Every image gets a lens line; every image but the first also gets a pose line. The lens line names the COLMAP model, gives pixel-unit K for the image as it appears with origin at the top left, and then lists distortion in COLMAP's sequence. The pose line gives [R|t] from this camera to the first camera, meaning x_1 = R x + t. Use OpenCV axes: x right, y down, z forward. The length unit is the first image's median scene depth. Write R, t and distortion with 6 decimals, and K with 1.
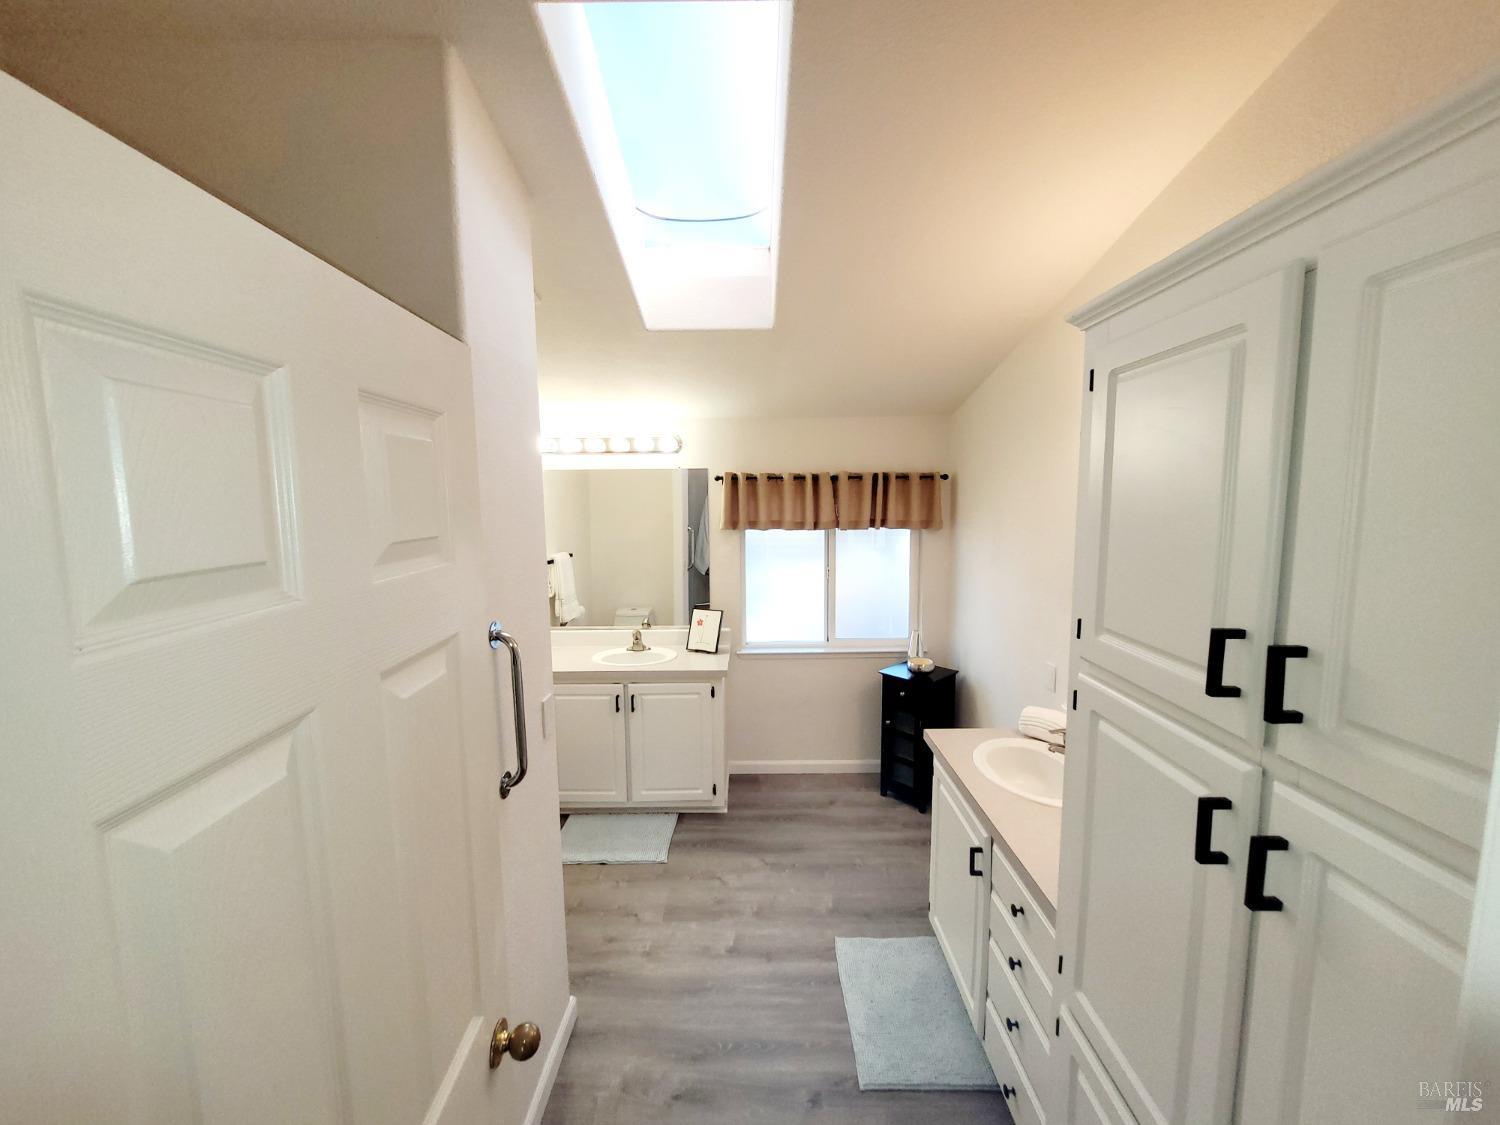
lens RADIAL K [[584.9, 0, 745.4], [0, 584.9, 558.4], [0, 0, 1]] dist [-0.000340, -0.000361]
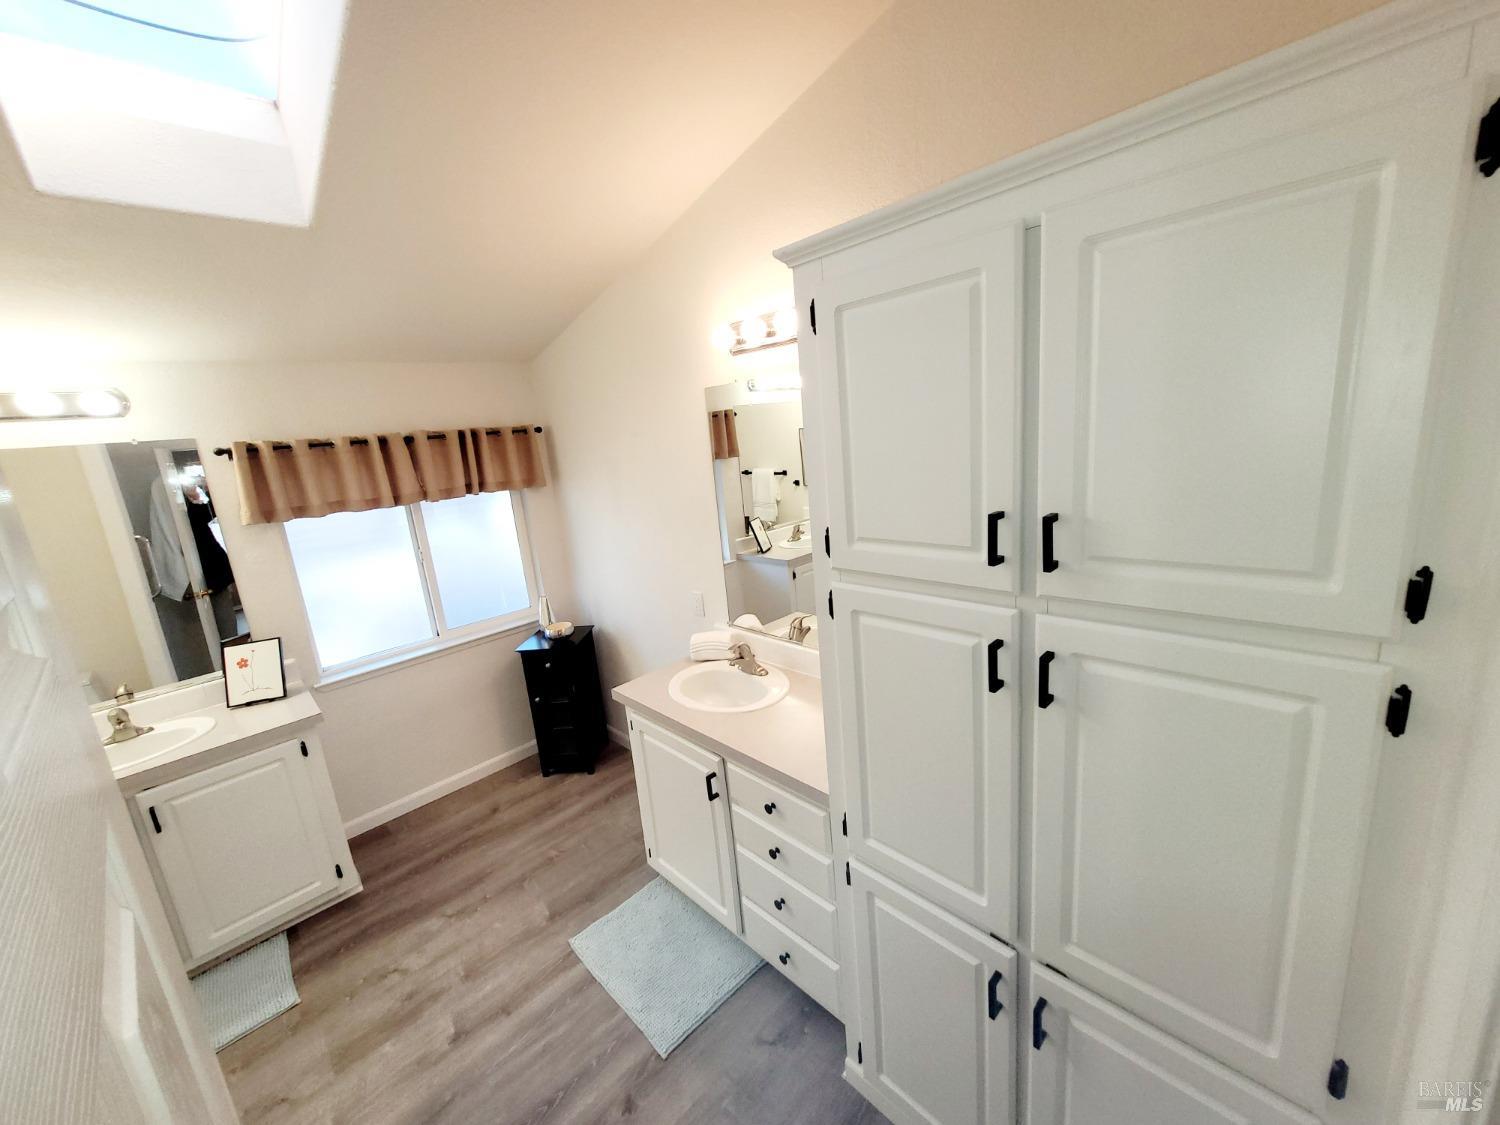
lens RADIAL K [[586.2, 0, 748.0], [0, 586.2, 558.4], [0, 0, 1]] dist [-0.001884, -0.000516]
pose [[0.709524, -0.206164, 0.673849, -0.100434], [0.159259, 0.978419, 0.131658, -0.008364], [-0.686450, 0.013902, 0.727045, 0.094946]]
